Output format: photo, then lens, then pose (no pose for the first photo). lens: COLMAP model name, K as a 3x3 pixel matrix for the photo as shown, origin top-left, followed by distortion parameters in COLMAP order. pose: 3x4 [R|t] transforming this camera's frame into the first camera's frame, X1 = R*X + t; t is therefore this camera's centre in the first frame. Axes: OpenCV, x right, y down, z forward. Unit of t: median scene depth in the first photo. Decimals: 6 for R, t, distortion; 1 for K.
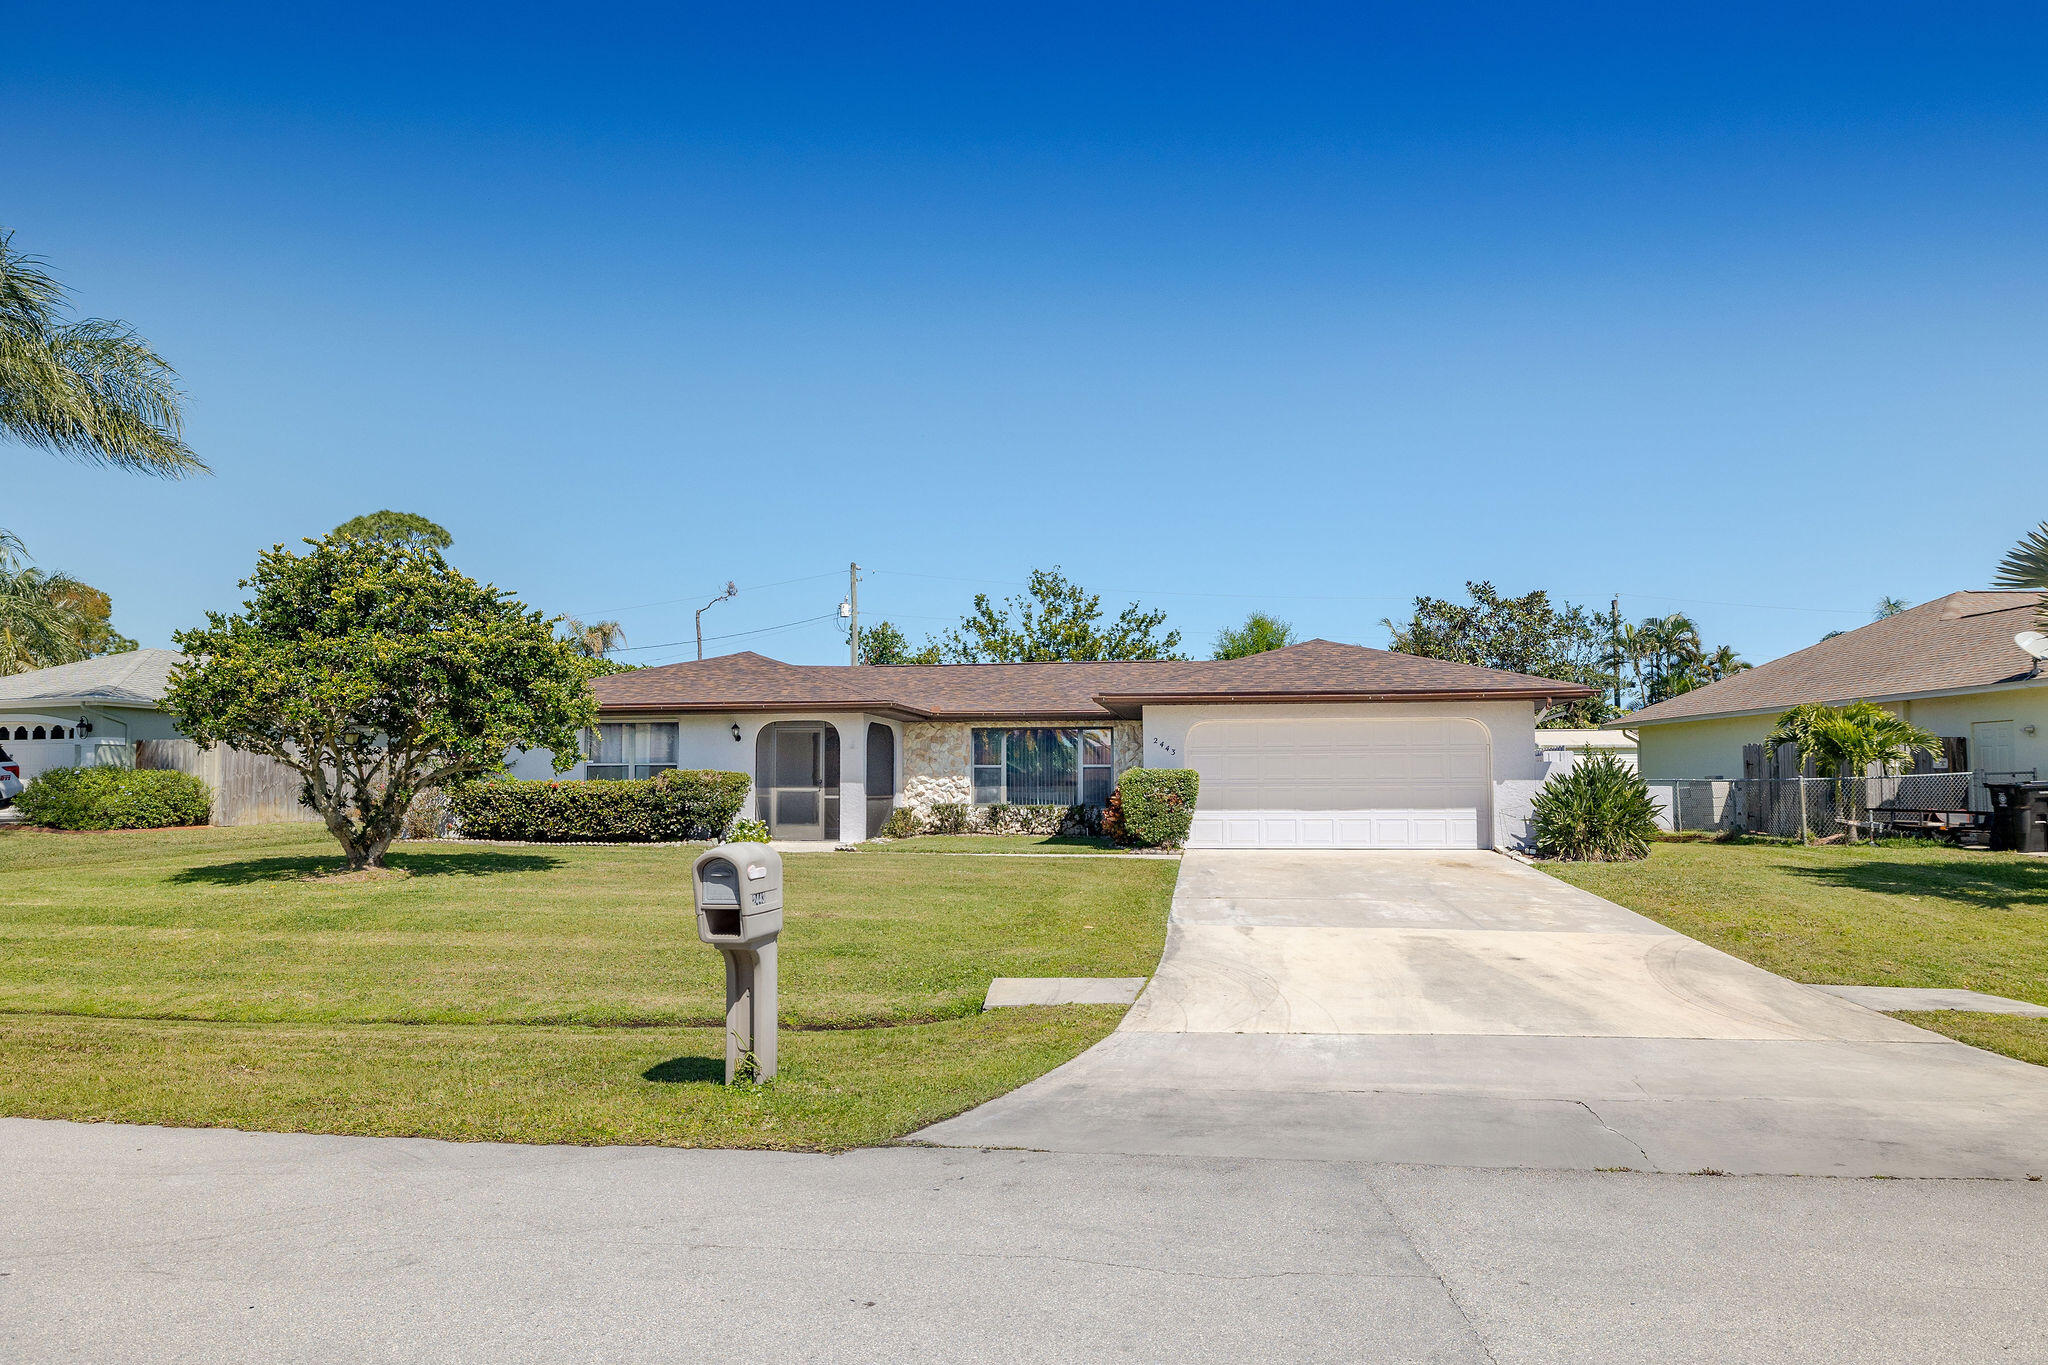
lens RADIAL K [[1257.7, 0, 1033.3], [0, 1257.7, 679.1], [0, 0, 1]] dist [-0.006795, 0.000324]
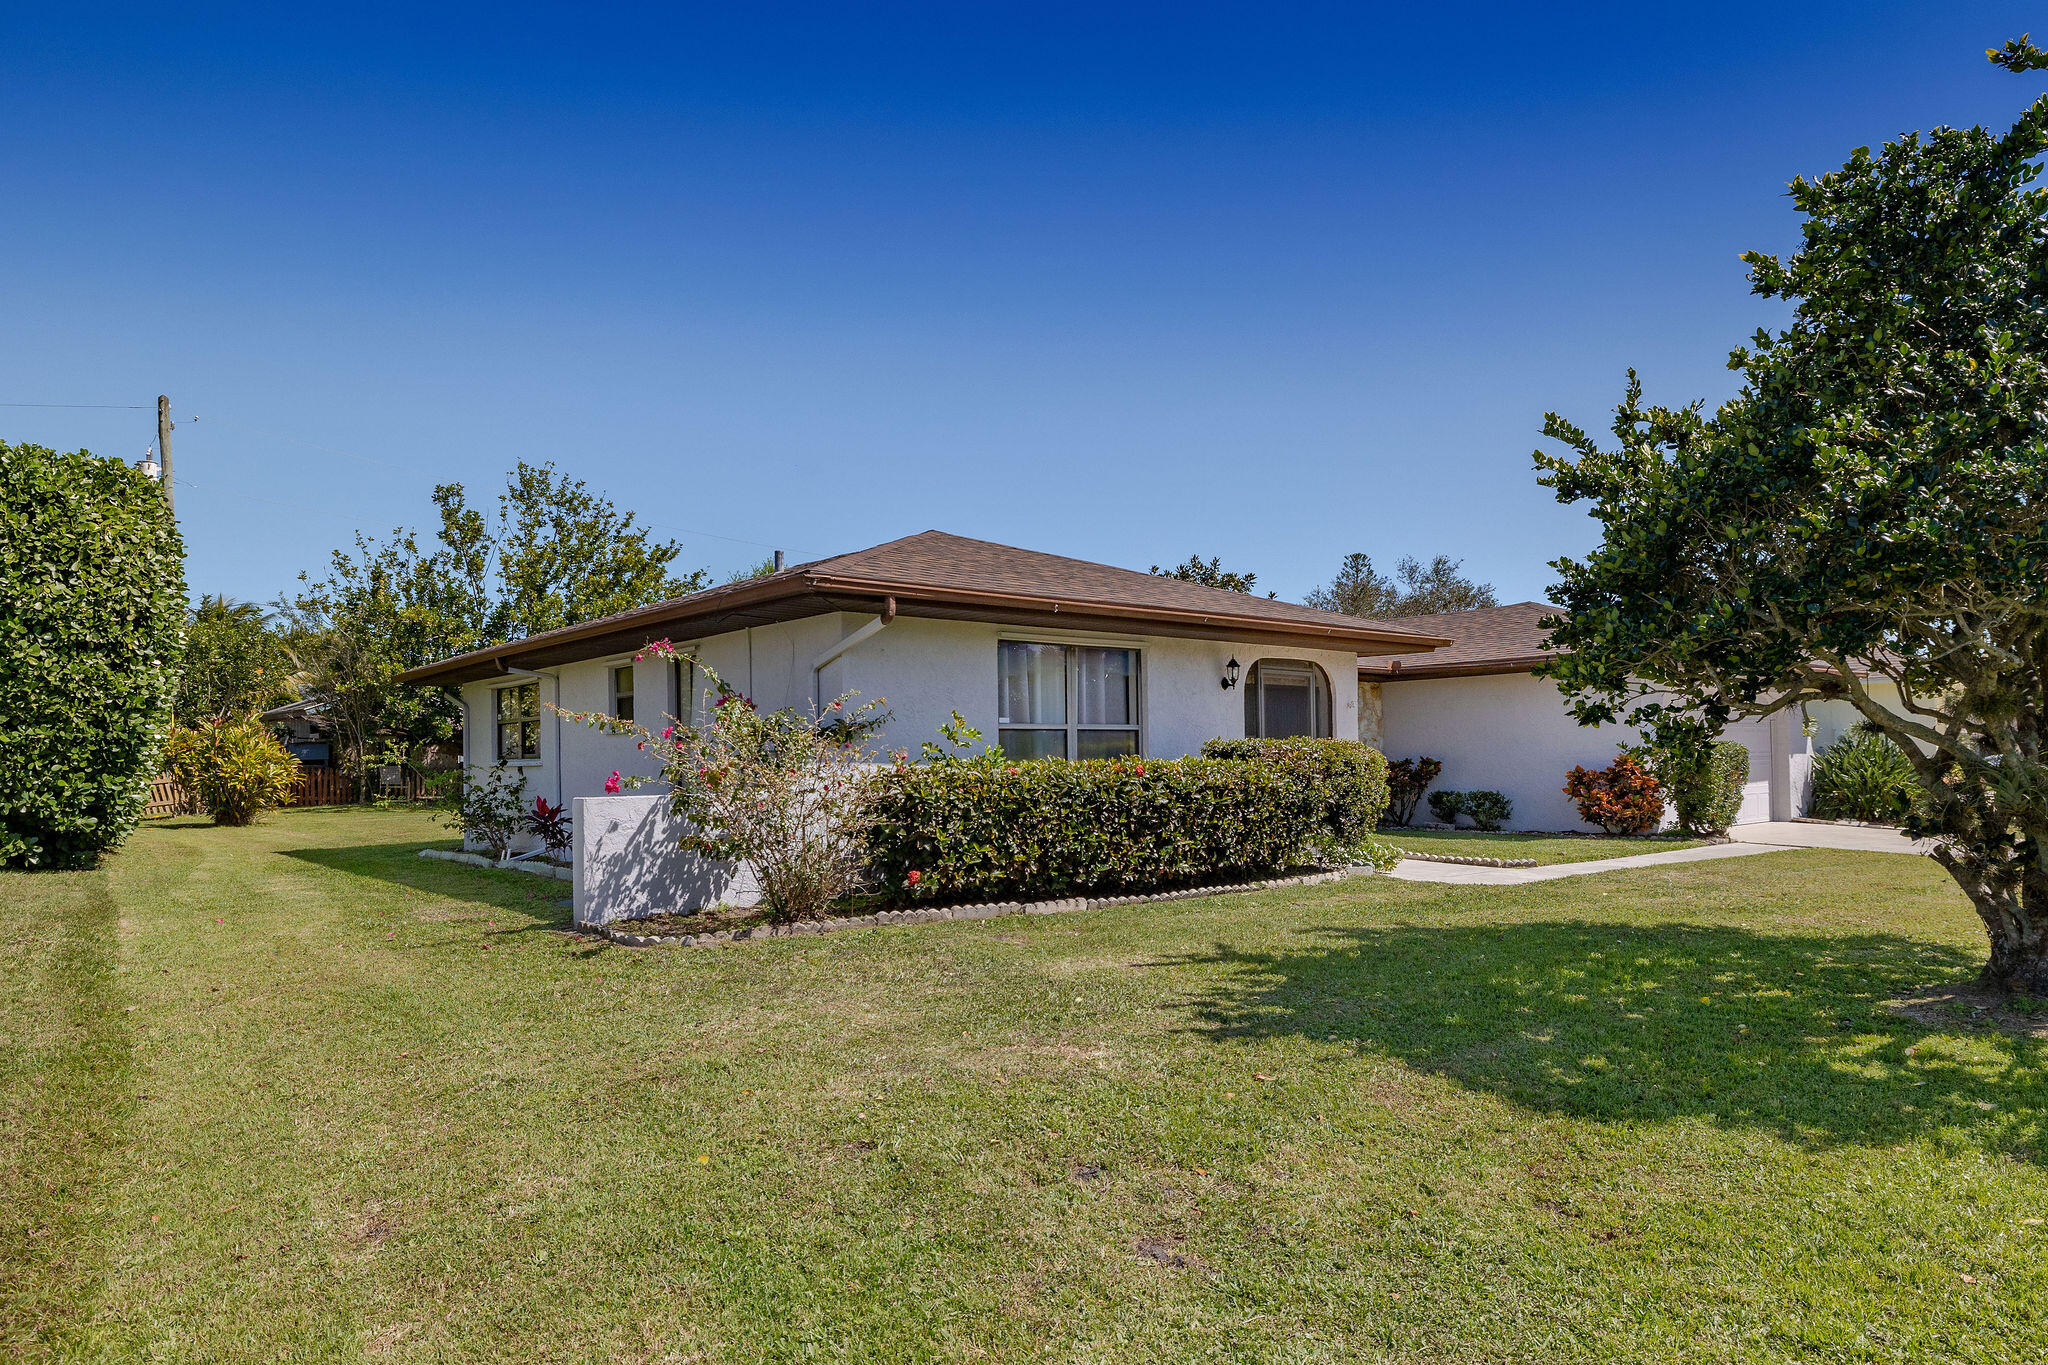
lens RADIAL K [[1211.3, 0, 1019.9], [0, 1211.3, 709.2], [0, 0, 1]] dist [0.033052, -0.040780]
pose [[0.662312, 0.025634, 0.748789, -0.714445], [-0.056835, 0.998254, 0.016096, 0.055354], [-0.747069, -0.053218, 0.662613, 0.711531]]
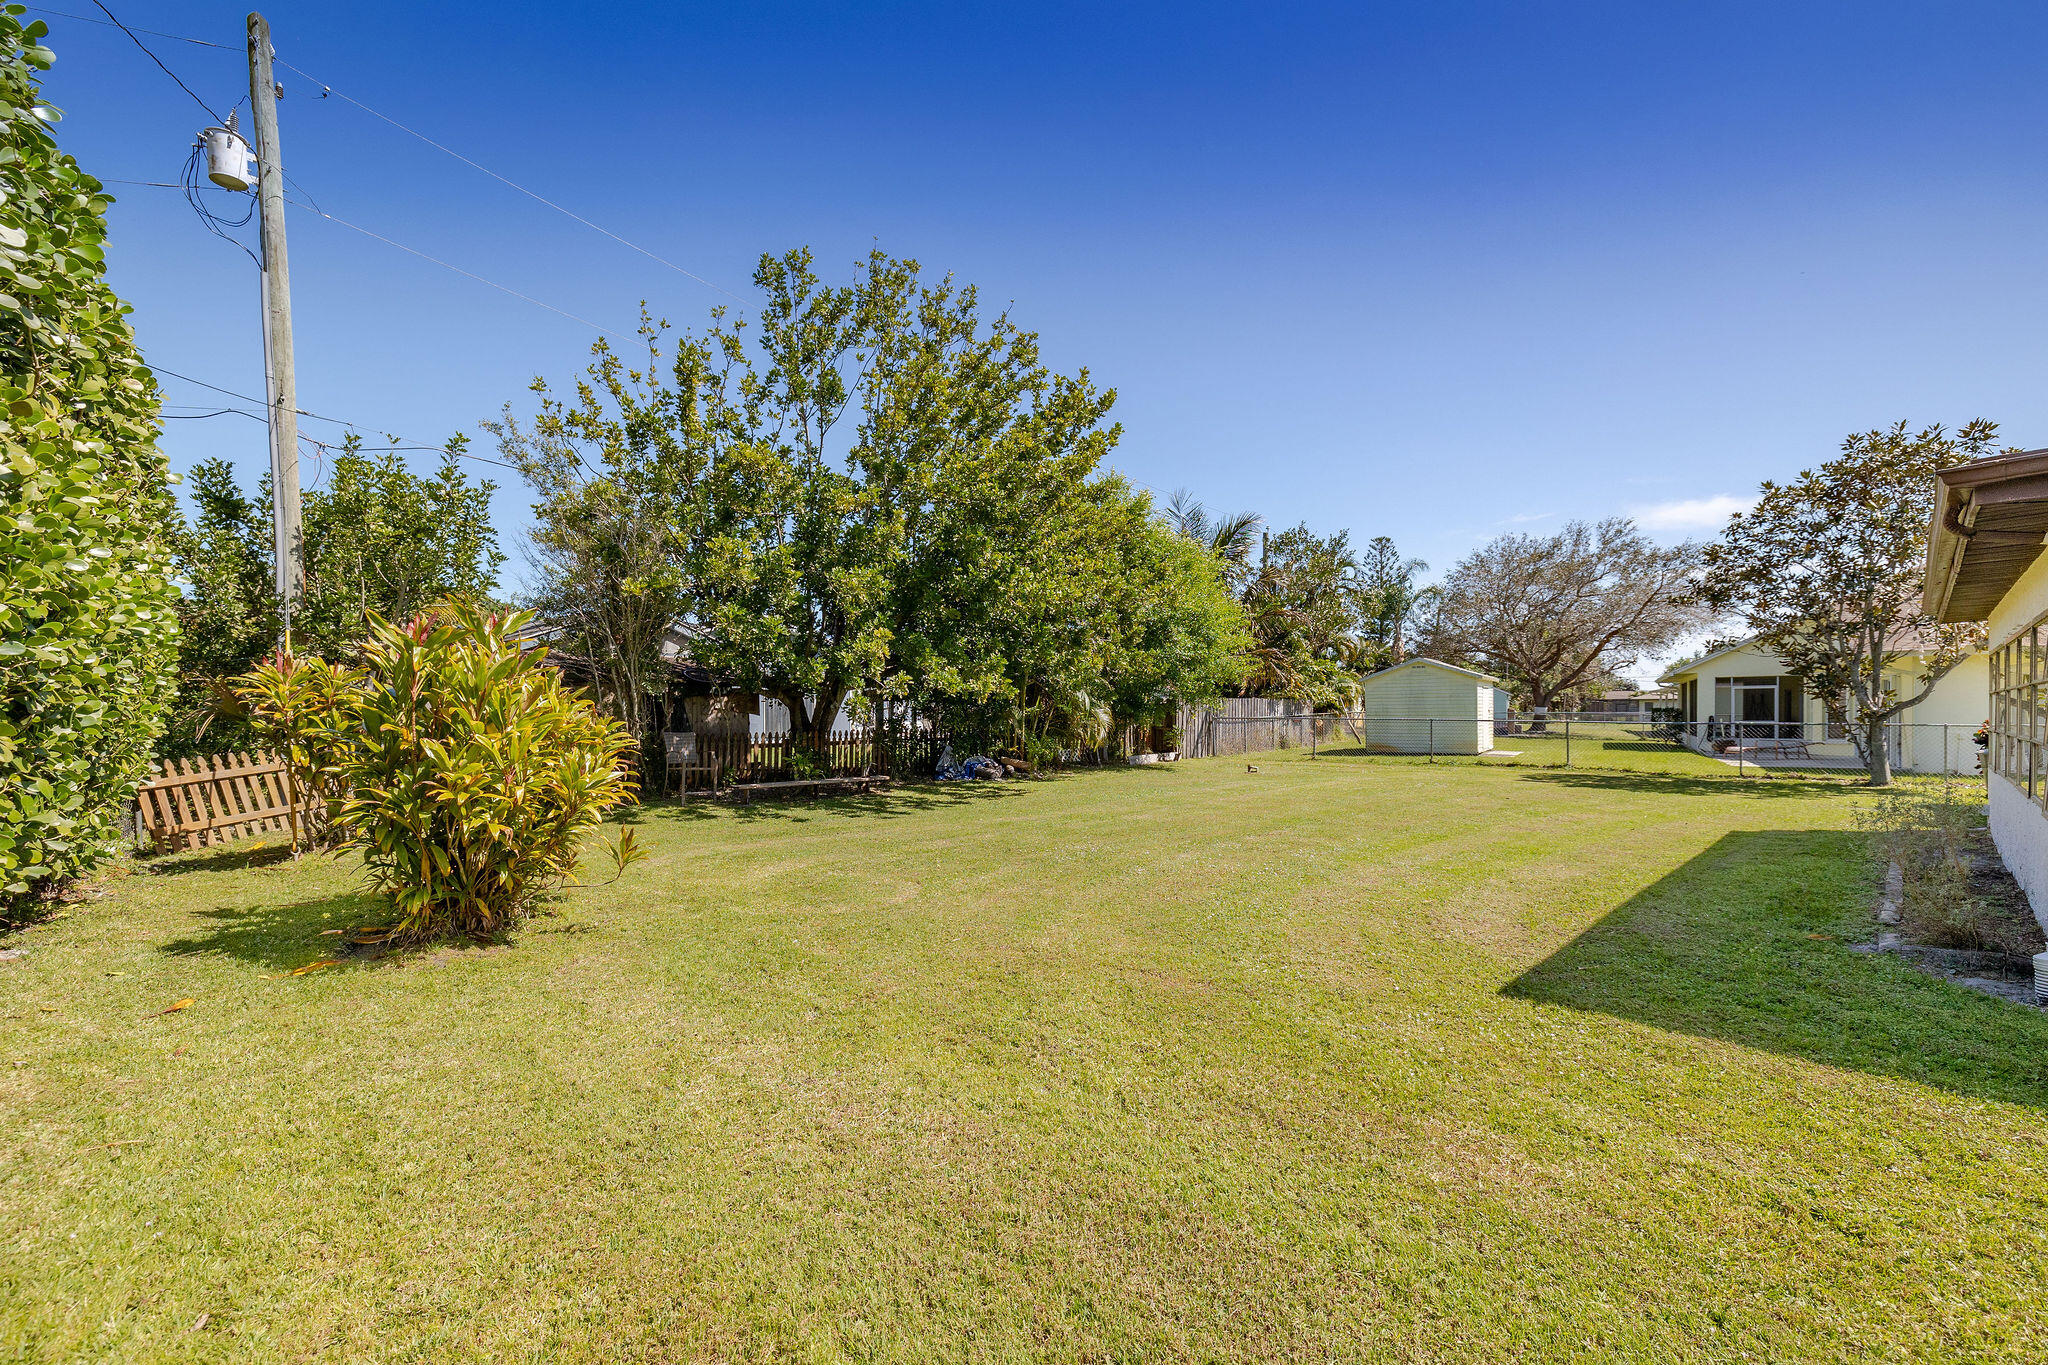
lens RADIAL K [[871.2, 0, 1011.8], [0, 871.2, 710.5], [0, 0, 1]] dist [0.002661, 0.000835]
pose [[0.610347, 0.000884, 0.792134, -0.469854], [-0.069026, 0.996255, 0.052074, 0.124250], [-0.789121, -0.086461, 0.608122, 1.669215]]
